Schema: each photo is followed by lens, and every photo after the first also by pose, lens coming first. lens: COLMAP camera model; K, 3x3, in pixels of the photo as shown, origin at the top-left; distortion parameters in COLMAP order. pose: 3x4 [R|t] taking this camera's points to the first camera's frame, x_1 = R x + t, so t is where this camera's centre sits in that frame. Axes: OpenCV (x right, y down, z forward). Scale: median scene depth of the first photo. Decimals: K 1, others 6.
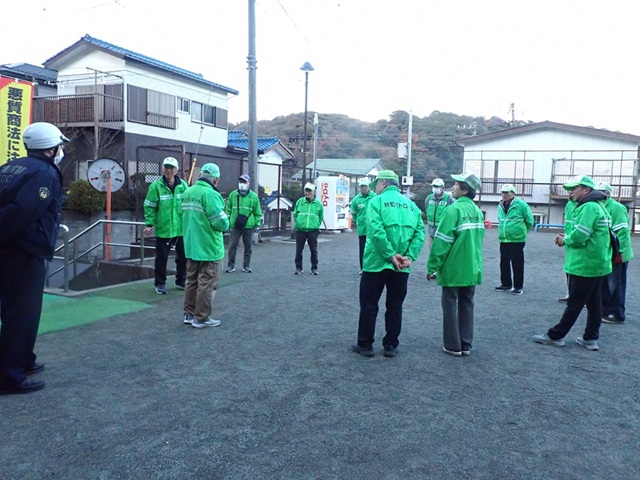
lens RADIAL K [[578.6, 0, 352.7], [0, 578.6, 232.5], [0, 0, 1]] dist [0.000673, -0.013342]
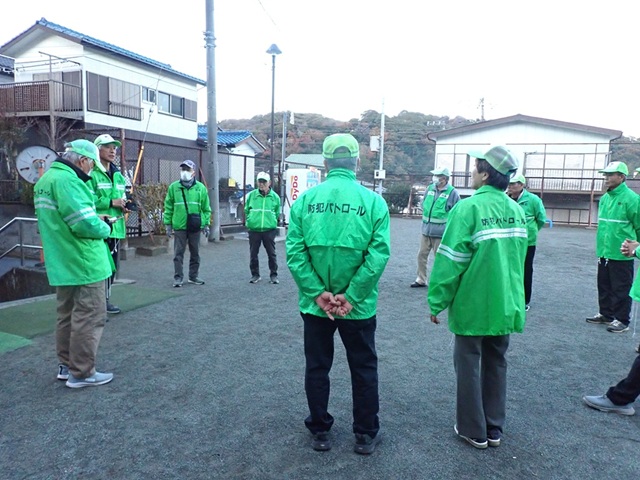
lens RADIAL K [[520.9, 0, 333.9], [0, 520.9, 250.3], [0, 0, 1]] dist [-0.000752, -0.003542]
pose [[0.999925, -0.002022, 0.012093, 0.005873], [0.001401, 0.998691, 0.051130, -0.006603], [-0.012181, -0.051110, 0.998619, 0.133835]]
